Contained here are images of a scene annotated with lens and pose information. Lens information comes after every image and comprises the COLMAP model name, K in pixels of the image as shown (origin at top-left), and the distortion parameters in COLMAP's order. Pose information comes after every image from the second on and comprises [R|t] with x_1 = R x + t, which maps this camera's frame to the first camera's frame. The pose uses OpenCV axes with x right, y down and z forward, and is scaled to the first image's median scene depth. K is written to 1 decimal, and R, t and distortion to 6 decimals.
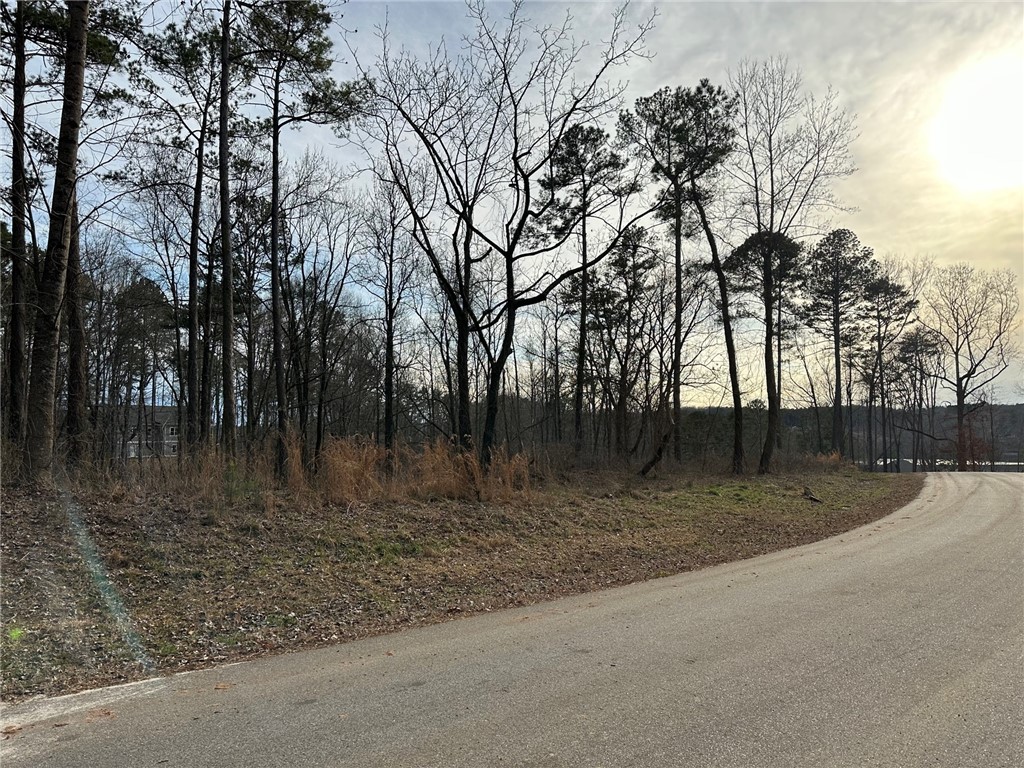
lens RADIAL K [[740.5, 0, 513.4], [0, 740.5, 381.8], [0, 0, 1]] dist [0.040227, -0.069410]
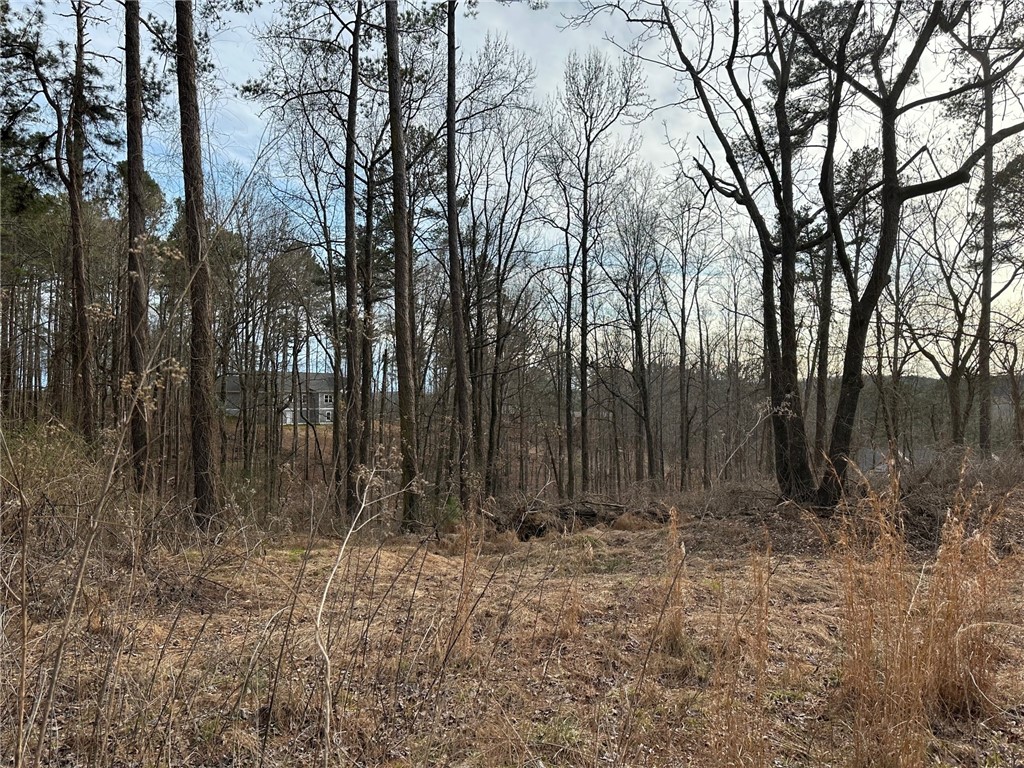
lens RADIAL K [[730.4, 0, 509.0], [0, 730.4, 390.9], [0, 0, 1]] dist [0.047262, -0.054173]
pose [[0.983283, 0.006647, -0.181960, -0.101954], [0.003610, 0.998425, 0.055983, 0.006539], [0.182046, -0.055704, 0.981711, 0.215375]]
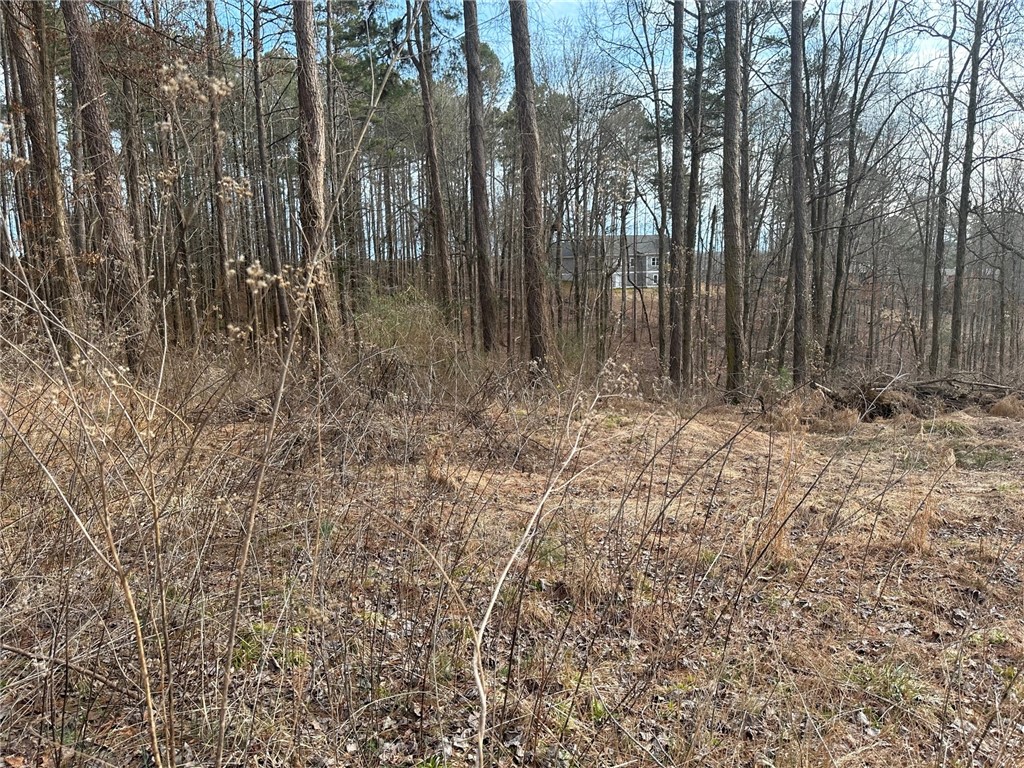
lens RADIAL K [[730.4, 0, 509.0], [0, 730.4, 390.9], [0, 0, 1]] dist [0.047262, -0.054173]
pose [[0.812403, 0.086335, -0.576669, -0.103009], [0.058030, 0.972097, 0.227287, 0.006330], [0.580202, -0.218113, 0.784725, 0.228615]]
